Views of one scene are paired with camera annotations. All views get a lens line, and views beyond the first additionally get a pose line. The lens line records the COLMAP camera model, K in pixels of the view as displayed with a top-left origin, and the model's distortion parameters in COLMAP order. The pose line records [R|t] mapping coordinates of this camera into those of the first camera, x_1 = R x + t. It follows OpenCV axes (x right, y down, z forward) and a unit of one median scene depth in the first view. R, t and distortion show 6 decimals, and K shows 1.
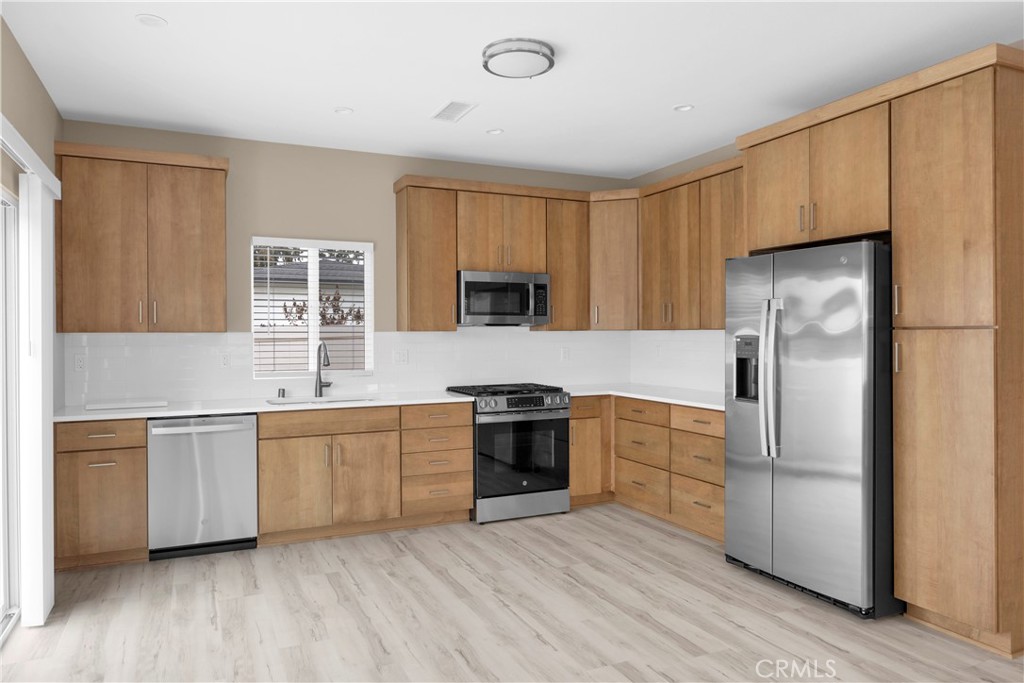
lens RADIAL K [[685.0, 0, 517.1], [0, 685.0, 335.2], [0, 0, 1]] dist [-0.004486, -0.001285]
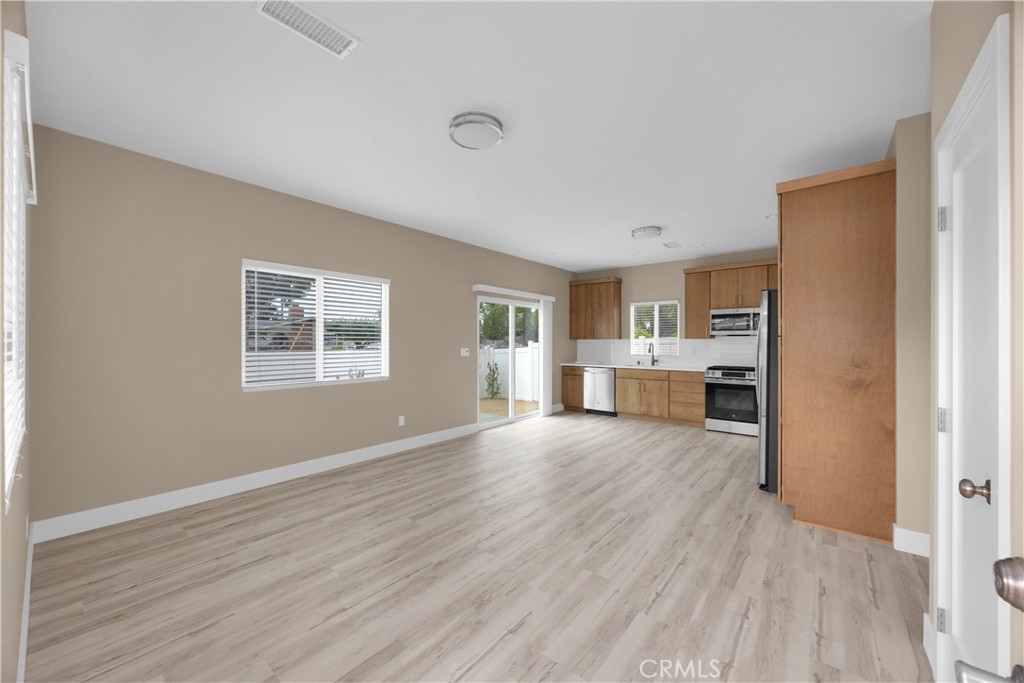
lens RADIAL K [[382.0, 0, 510.0], [0, 382.0, 342.6], [0, 0, 1]] dist [-0.005818, 0.000048]
pose [[0.433584, 0.008228, -0.901075, 0.782081], [-0.005635, 0.999964, 0.006420, 0.002365], [0.901095, 0.002294, 0.433615, -0.060290]]
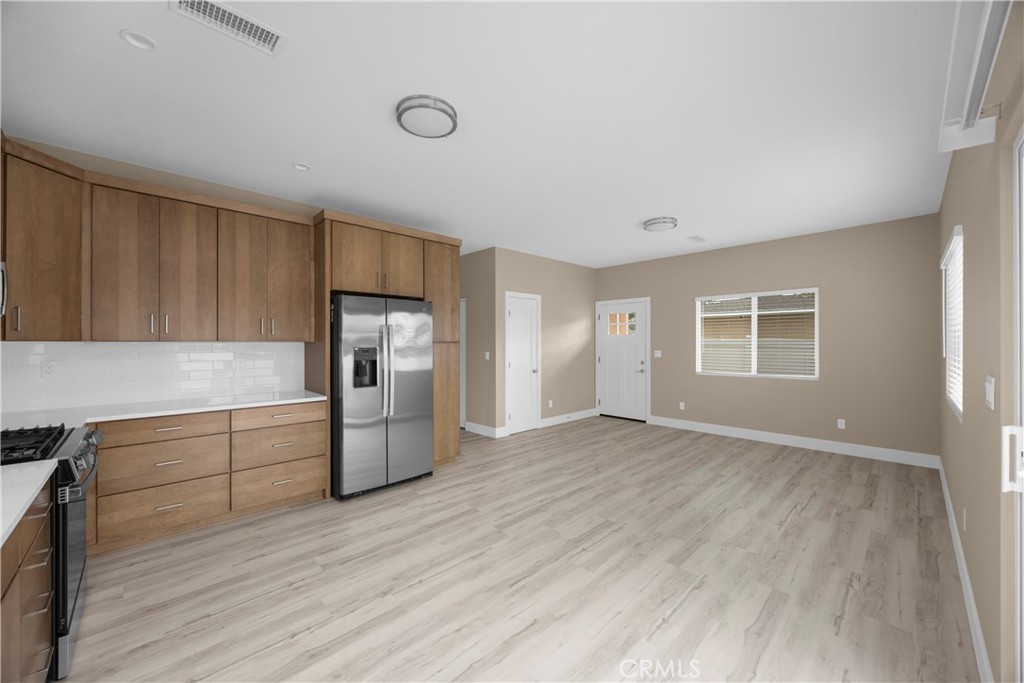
lens RADIAL K [[393.1, 0, 499.3], [0, 393.1, 342.1], [0, 0, 1]] dist [-0.003479, -0.000083]
pose [[-0.308920, 0.007772, 0.951056, -0.507351], [0.004824, 0.999967, -0.006605, -0.000870], [-0.951076, 0.002548, -0.308947, 0.796873]]
